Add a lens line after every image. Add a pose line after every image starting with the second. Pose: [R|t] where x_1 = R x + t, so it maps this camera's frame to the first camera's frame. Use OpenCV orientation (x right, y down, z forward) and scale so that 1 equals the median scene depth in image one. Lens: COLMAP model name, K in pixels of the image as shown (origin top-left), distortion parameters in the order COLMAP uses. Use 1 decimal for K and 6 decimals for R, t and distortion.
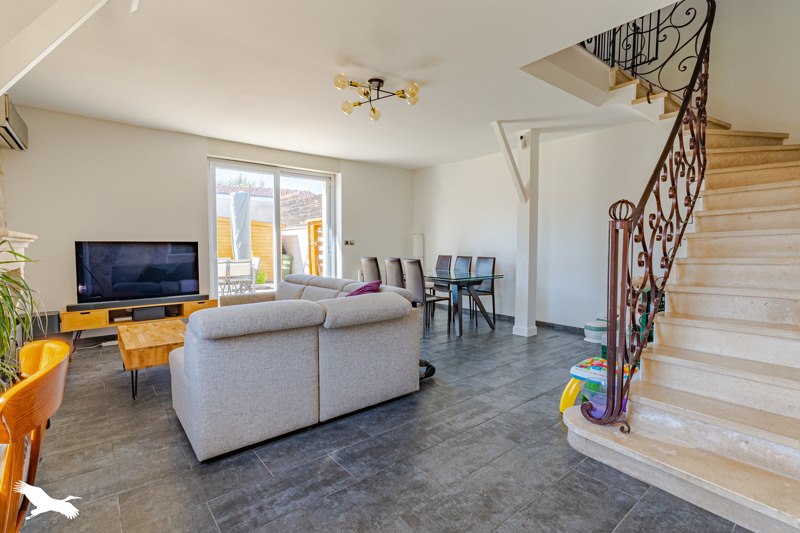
lens RADIAL K [[373.0, 0, 400.0], [0, 373.0, 266.5], [0, 0, 1]] dist [0.000272, 0.000072]
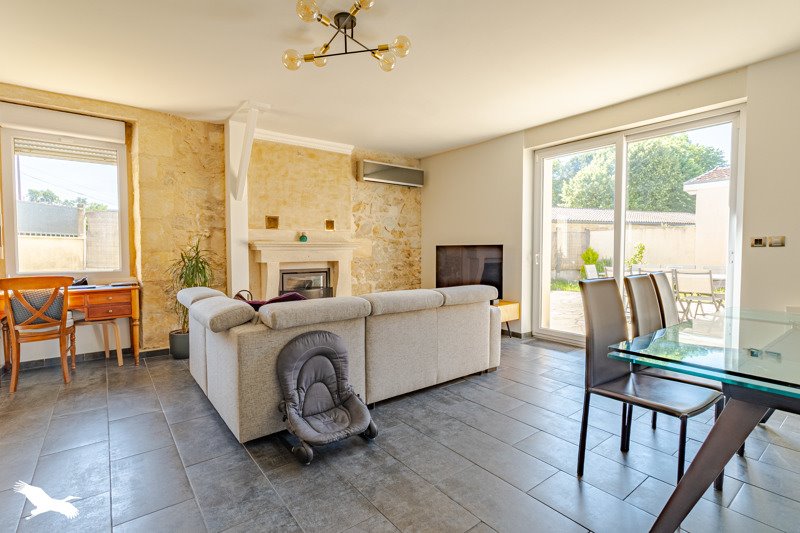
lens RADIAL K [[382.6, 0, 400.0], [0, 382.6, 266.5], [0, 0, 1]] dist [-0.000091, -0.000053]
pose [[-0.021398, 0.048111, -0.998613, 0.459629], [-0.055773, 0.997229, 0.049240, -0.043619], [0.998214, 0.056749, -0.018655, 0.765621]]
